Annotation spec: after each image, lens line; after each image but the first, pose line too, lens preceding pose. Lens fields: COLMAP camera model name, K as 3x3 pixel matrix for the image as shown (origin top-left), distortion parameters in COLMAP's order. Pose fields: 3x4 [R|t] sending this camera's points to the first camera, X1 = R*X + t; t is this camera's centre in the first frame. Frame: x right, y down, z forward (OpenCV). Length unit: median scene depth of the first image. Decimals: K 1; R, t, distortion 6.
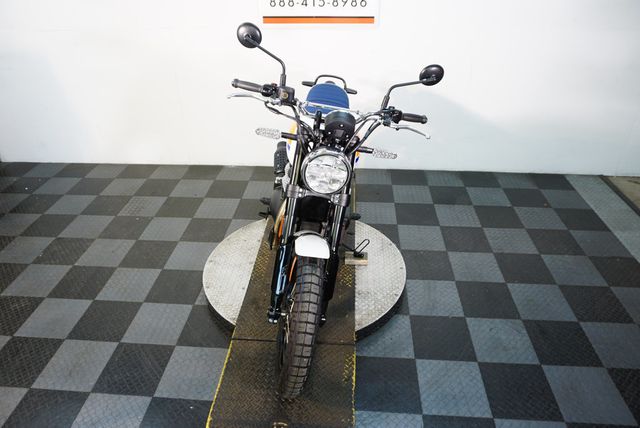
lens RADIAL K [[440.8, 0, 317.5], [0, 440.8, 216.2], [0, 0, 1]] dist [-0.060235, 0.036429]
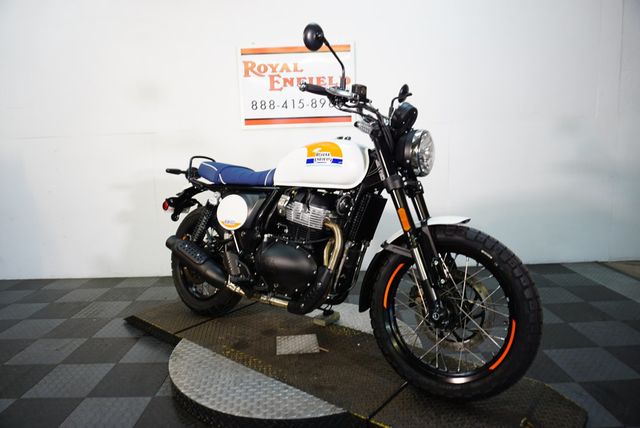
lens RADIAL K [[432.2, 0, 318.5], [0, 432.2, 211.9], [0, 0, 1]] dist [-0.061045, 0.024320]
pose [[0.996933, -0.032857, 0.071029, -0.033262], [0.058438, 0.916224, -0.396382, 0.177812], [-0.052055, 0.399317, 0.915334, 0.153204]]
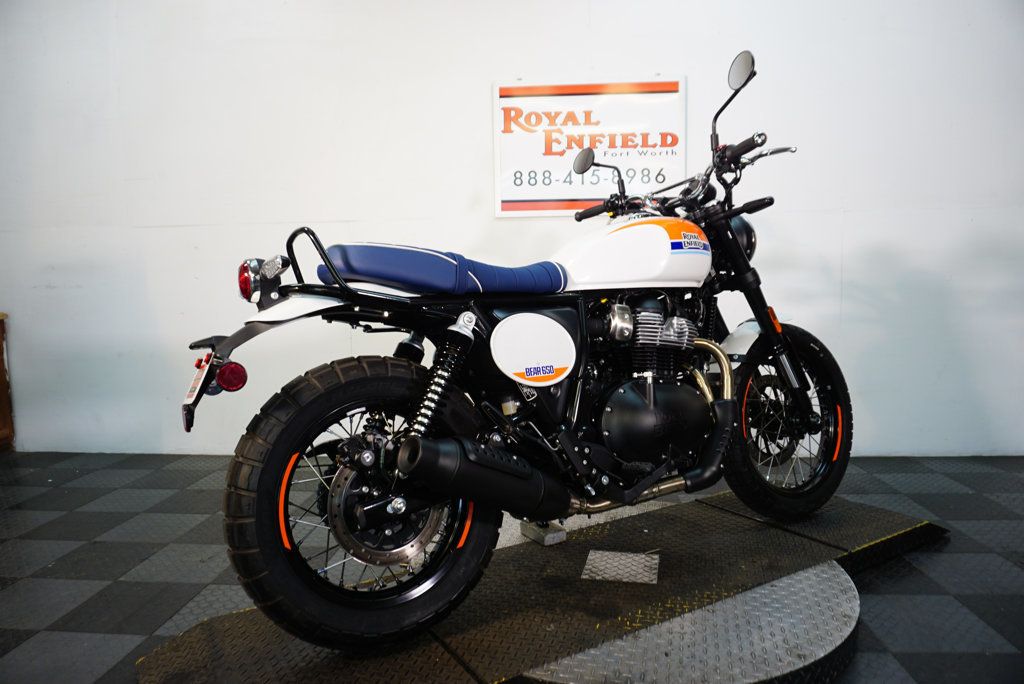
lens RADIAL K [[691.6, 0, 509.6], [0, 691.6, 338.7], [0, 0, 1]] dist [-0.061045, 0.024320]
pose [[0.999990, -0.004290, 0.001059, -0.127265], [0.004299, 0.889192, -0.457514, 0.198704], [0.001021, 0.457514, 0.889202, 0.217022]]
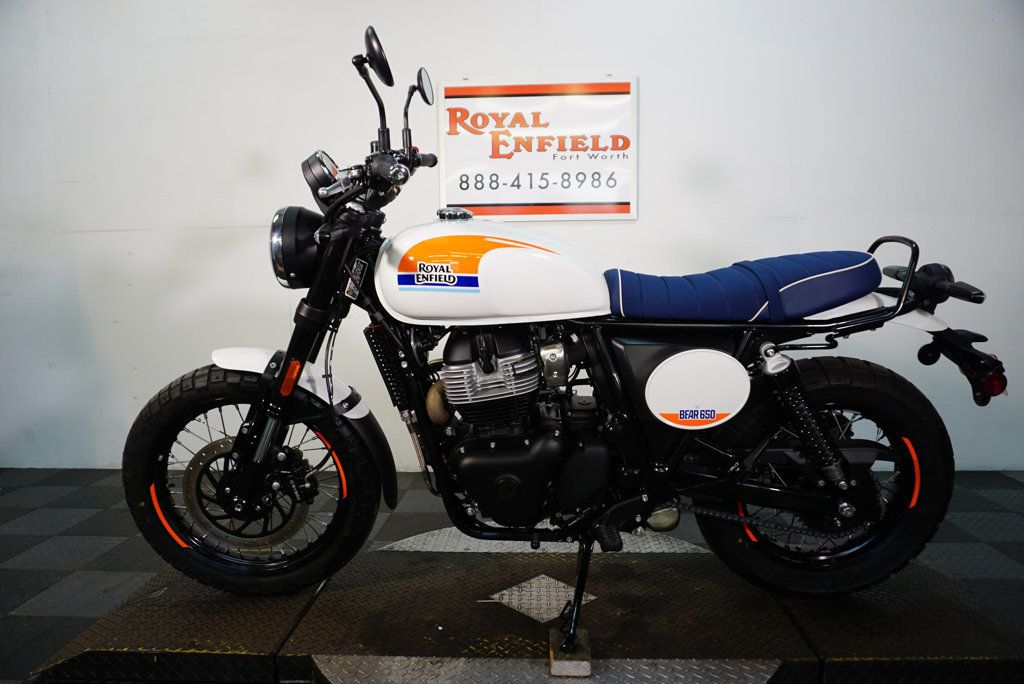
lens RADIAL K [[691.6, 0, 509.6], [0, 691.6, 338.7], [0, 0, 1]] dist [-0.061045, 0.024320]
pose [[0.999727, -0.003788, 0.023055, -0.067014], [0.013956, 0.888204, -0.459237, 0.167506], [-0.018738, 0.459433, 0.888015, 0.248672]]
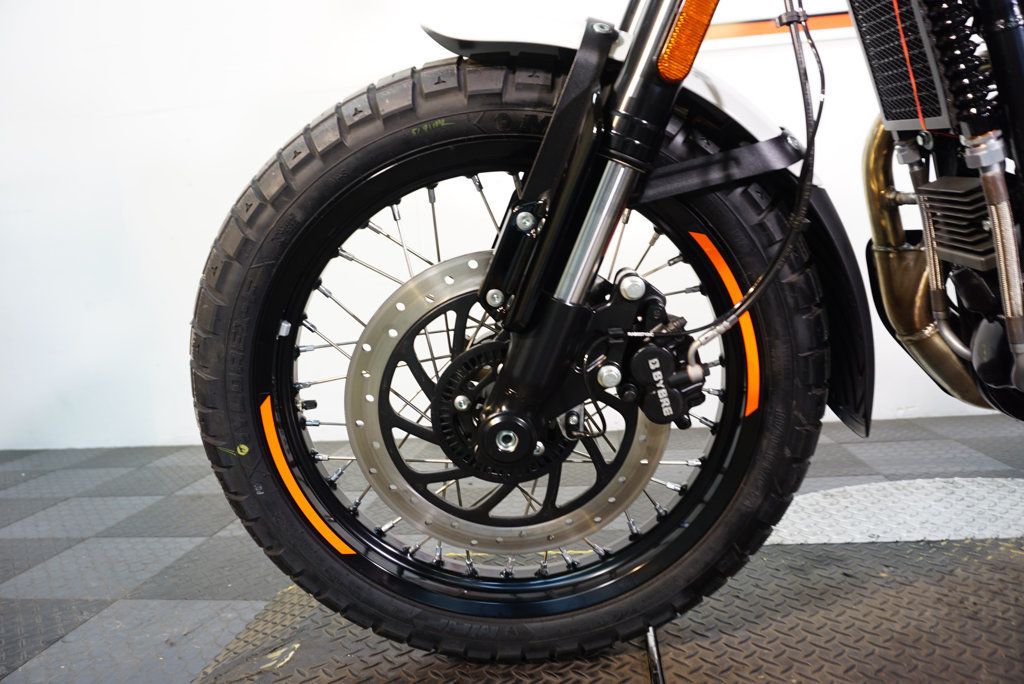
lens RADIAL K [[691.6, 0, 509.6], [0, 691.6, 338.7], [0, 0, 1]] dist [-0.061045, 0.024320]
pose [[0.997508, -0.049555, -0.050210, -0.256666], [0.021378, 0.890603, -0.454280, 0.099252], [0.067229, 0.452074, 0.889443, 0.602536]]
